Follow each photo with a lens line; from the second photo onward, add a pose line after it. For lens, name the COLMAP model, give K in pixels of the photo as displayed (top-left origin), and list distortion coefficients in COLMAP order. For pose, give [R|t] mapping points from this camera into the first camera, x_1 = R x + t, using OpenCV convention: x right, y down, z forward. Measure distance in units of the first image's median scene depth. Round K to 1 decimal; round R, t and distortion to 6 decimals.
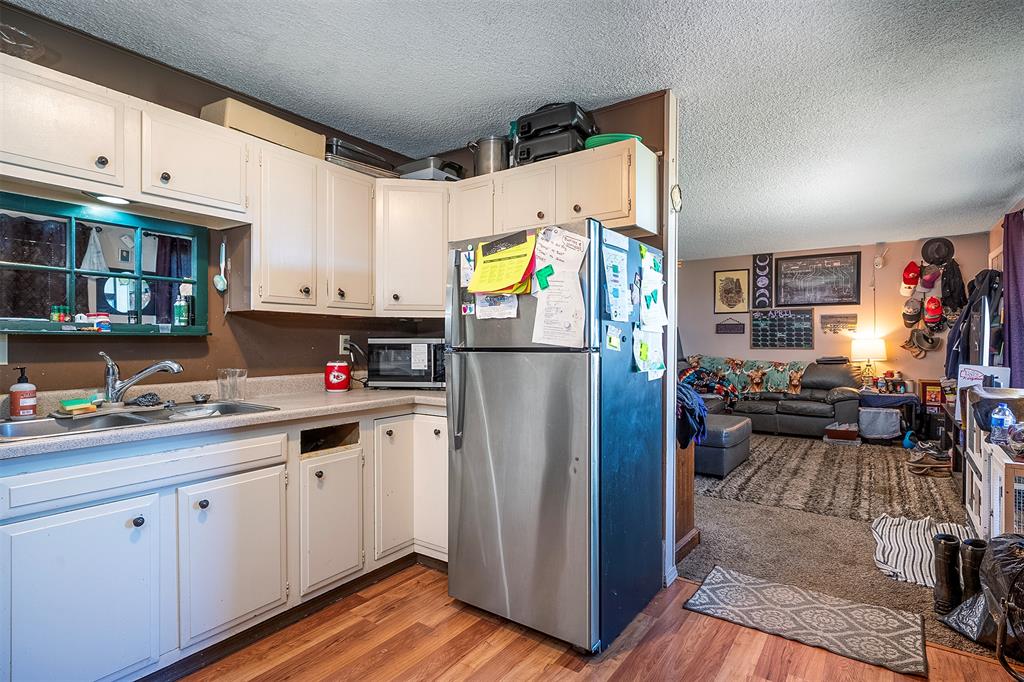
lens RADIAL K [[519.9, 0, 512.2], [0, 519.9, 343.7], [0, 0, 1]] dist [-0.000034, -0.000270]
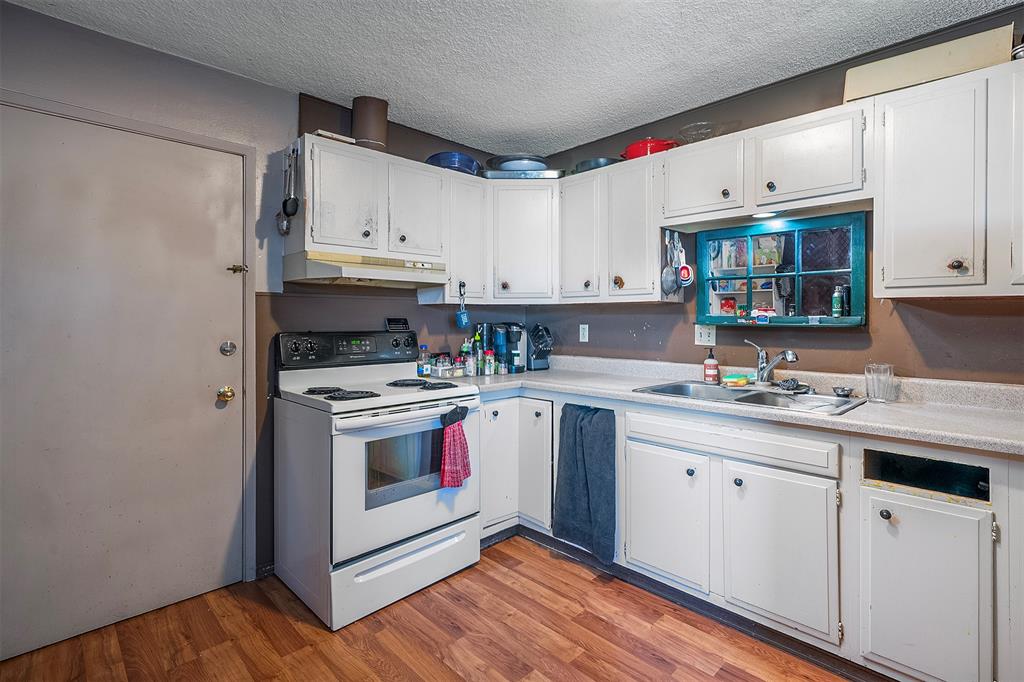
lens RADIAL K [[451.1, 0, 512.5], [0, 451.1, 320.3], [0, 0, 1]] dist [0.000657, 0.000104]
pose [[-0.139424, -0.000964, -0.990232, 0.095546], [-0.007709, 0.999970, 0.000112, -0.006879], [0.990203, 0.007650, -0.139427, 0.150651]]
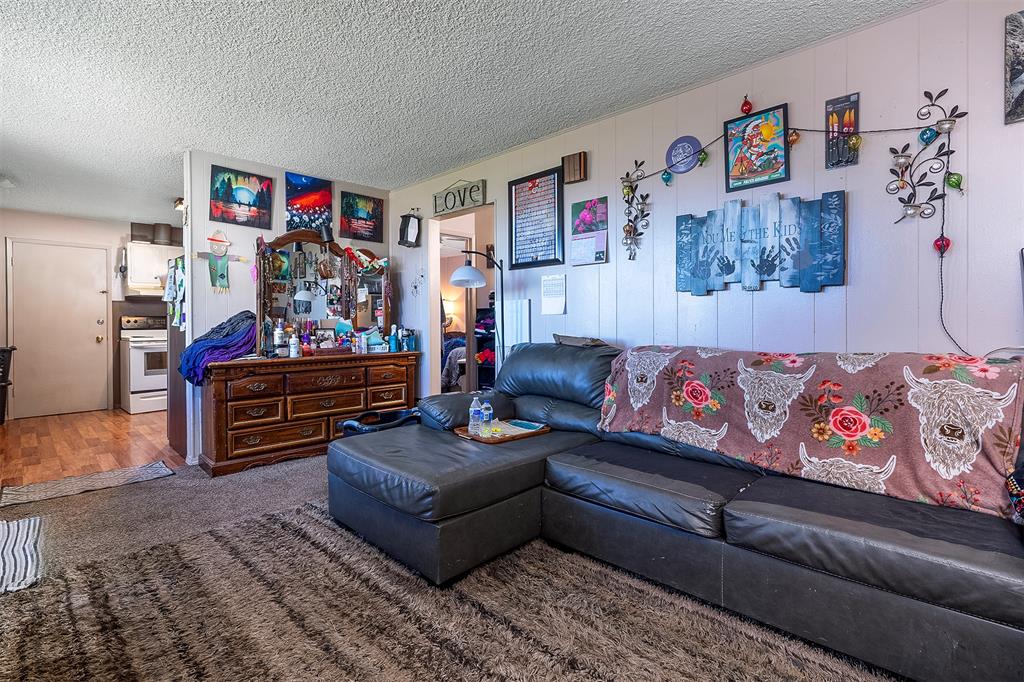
lens RADIAL K [[472.1, 0, 512.3], [0, 472.1, 323.2], [0, 0, 1]] dist [-0.000749, -0.000154]
pose [[-0.139523, 0.005994, -0.990201, 0.585981], [0.000804, 0.999982, 0.005940, 0.012869], [0.990219, 0.000032, -0.139525, 0.805329]]
